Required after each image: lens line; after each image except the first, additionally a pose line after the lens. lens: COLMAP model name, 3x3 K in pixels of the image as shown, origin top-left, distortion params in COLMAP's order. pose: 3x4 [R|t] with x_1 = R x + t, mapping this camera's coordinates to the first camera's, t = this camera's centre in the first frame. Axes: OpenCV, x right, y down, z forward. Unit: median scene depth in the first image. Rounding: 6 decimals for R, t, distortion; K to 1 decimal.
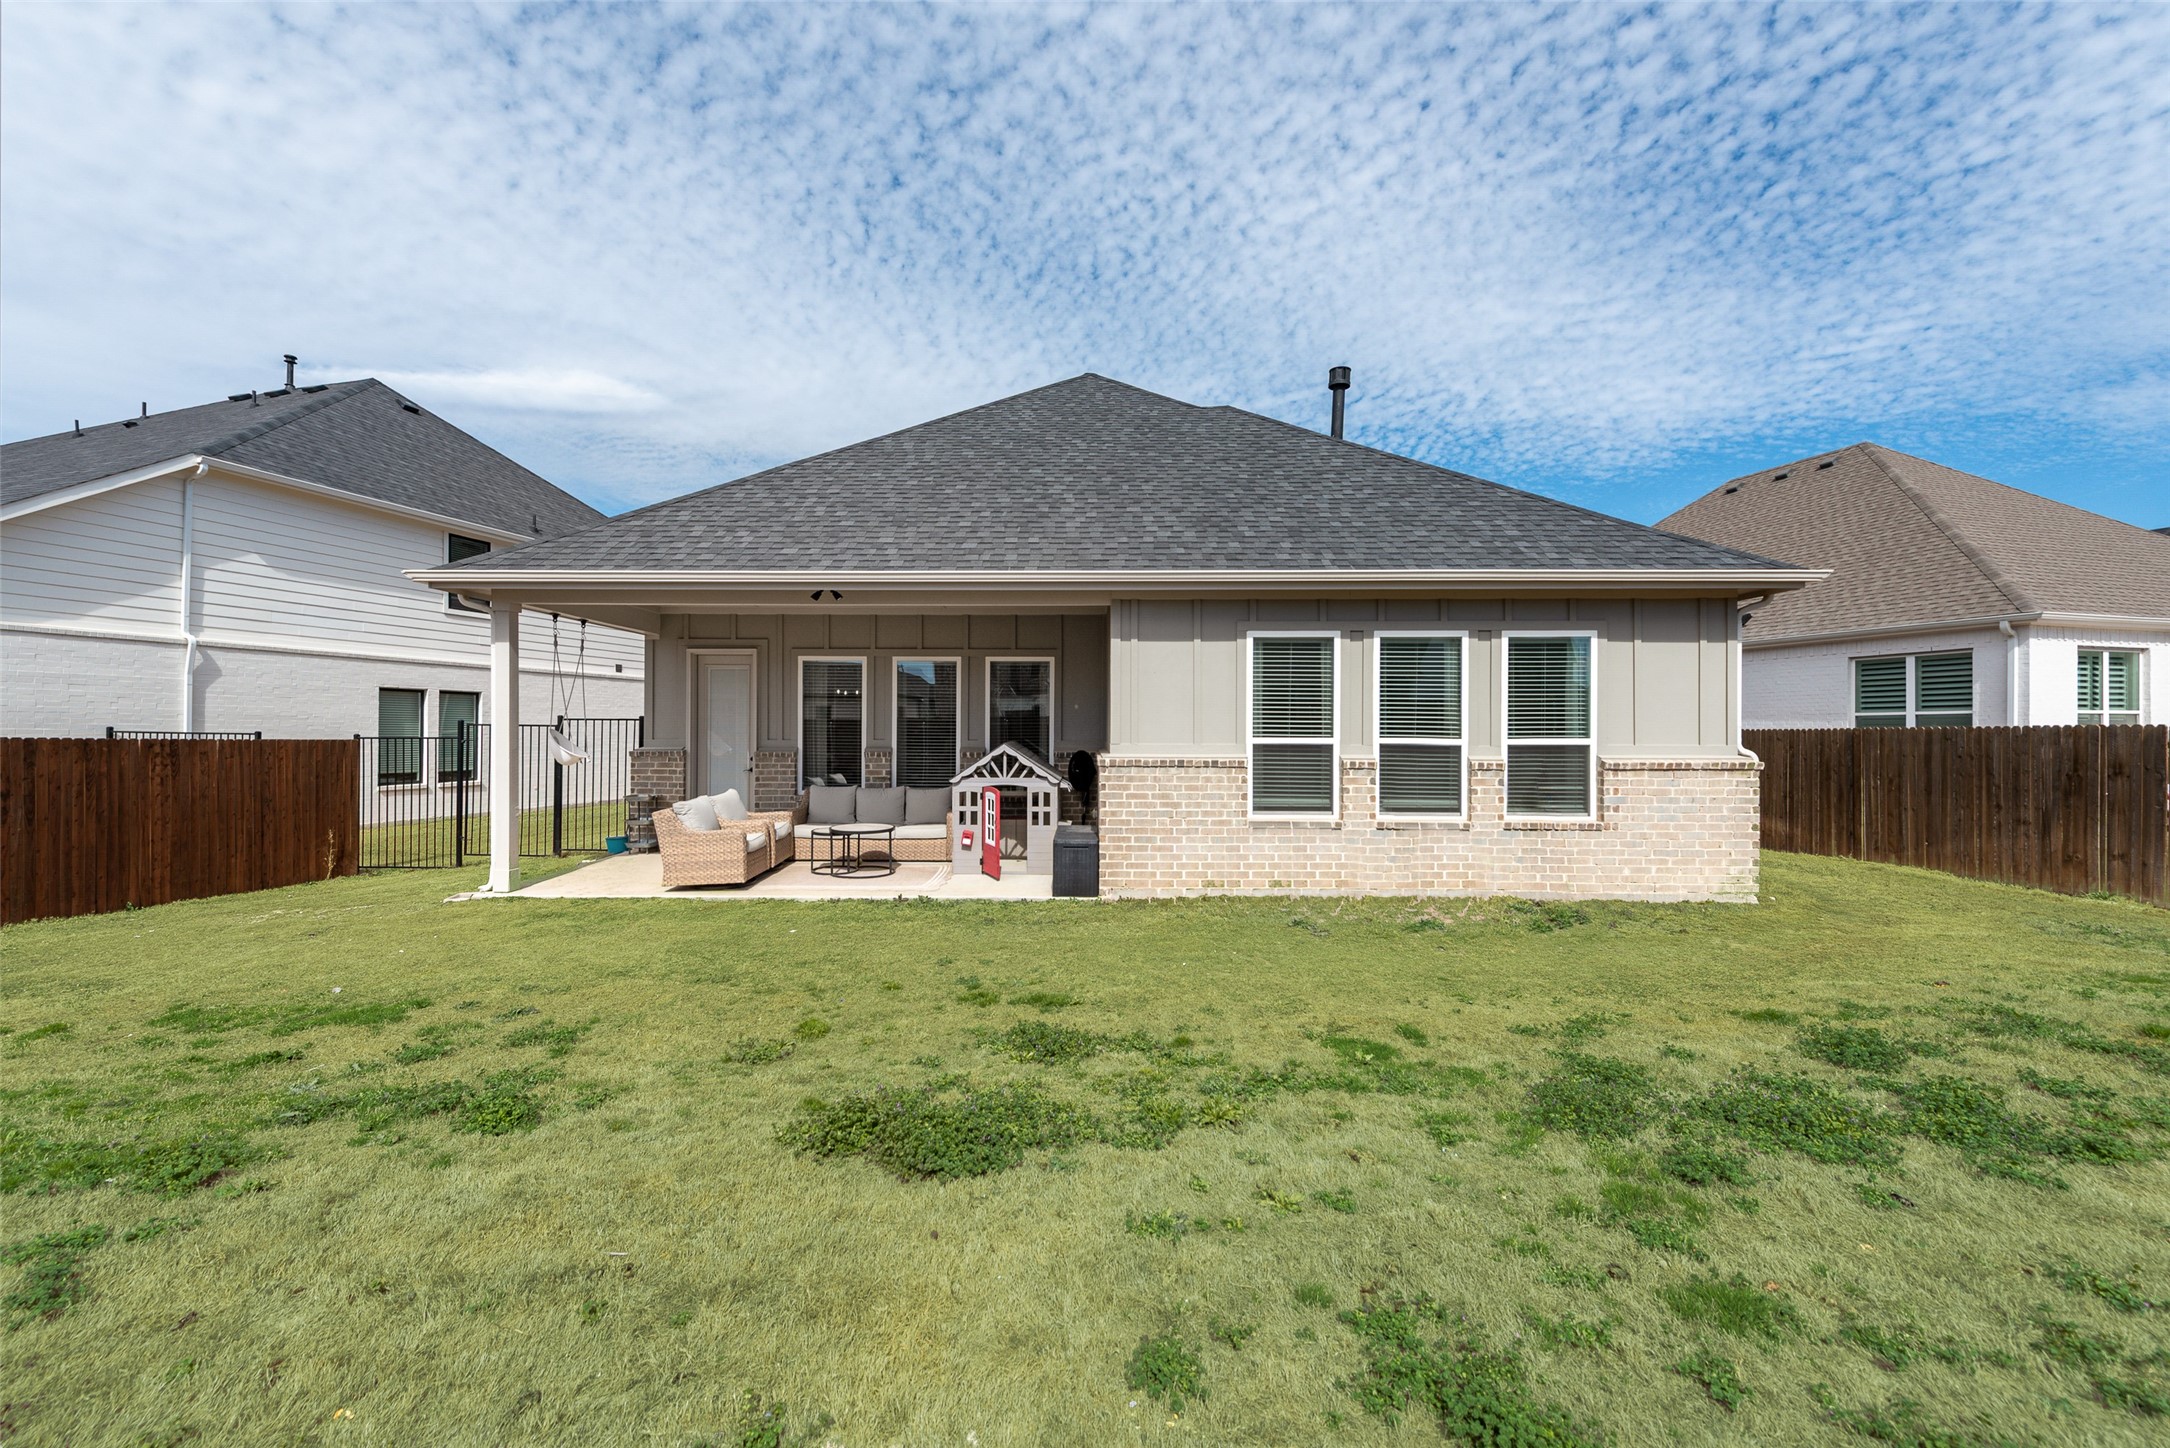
lens RADIAL K [[852.5, 0, 1074.0], [0, 852.5, 726.1], [0, 0, 1]] dist [0.014037, -0.005148]
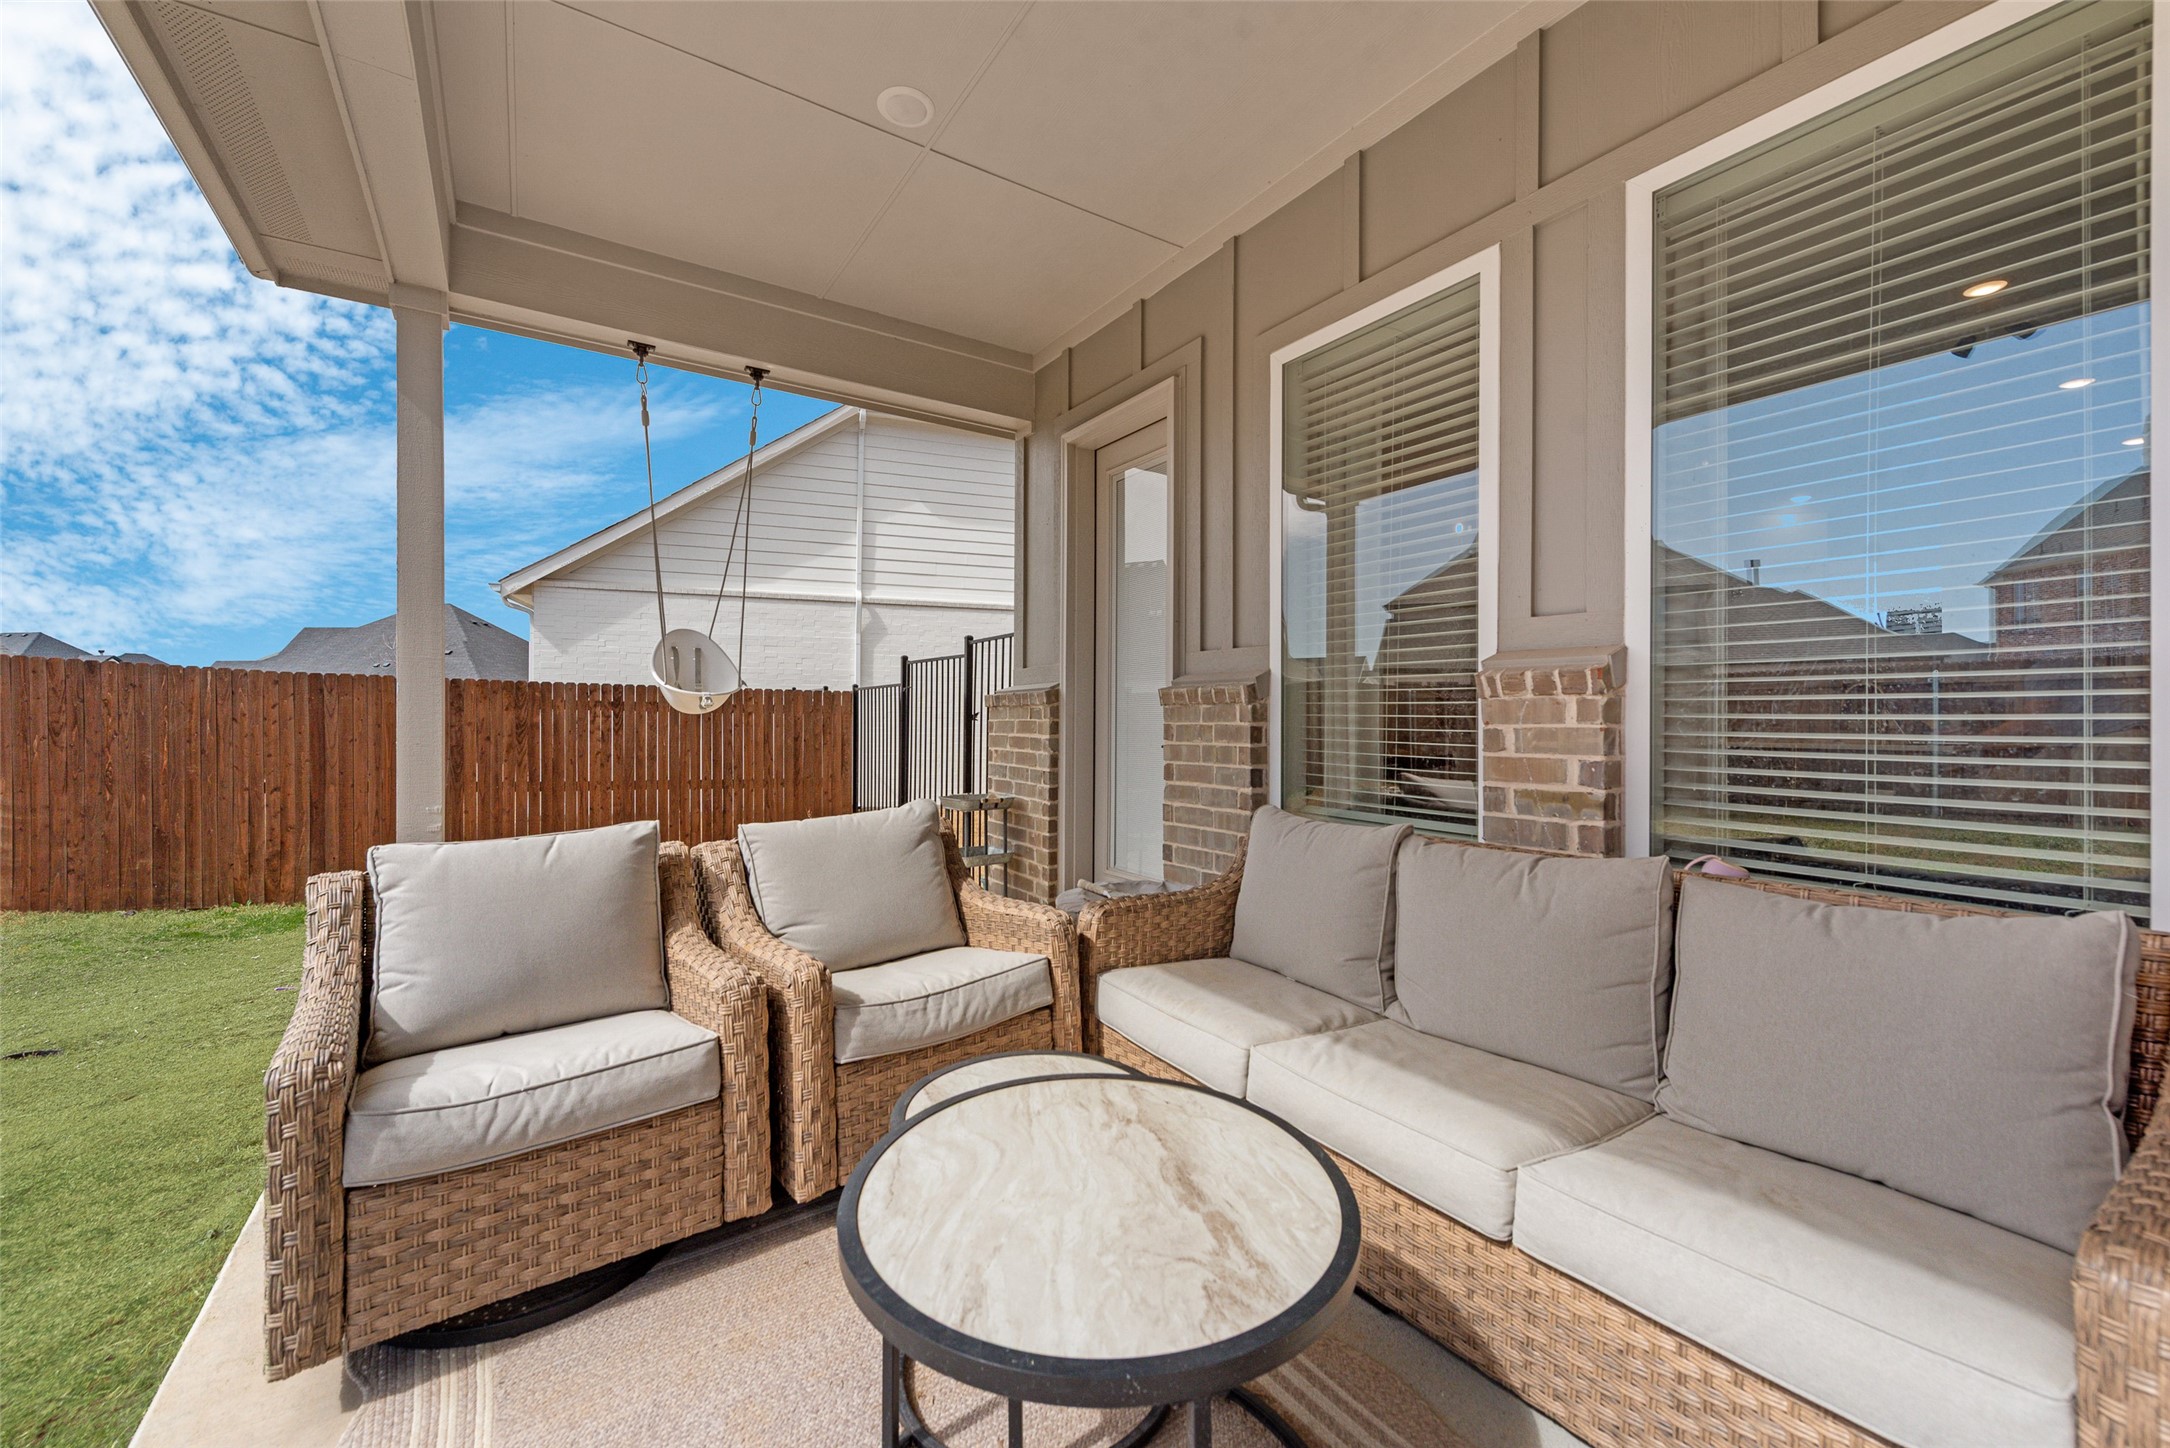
lens RADIAL K [[852.5, 0, 1074.0], [0, 852.5, 726.1], [0, 0, 1]] dist [0.014037, -0.005148]
pose [[0.558534, 0.007603, -0.829447, -0.105826], [-0.003338, 0.999970, 0.006918, 0.035050], [0.829475, -0.001095, 0.558543, 0.666577]]
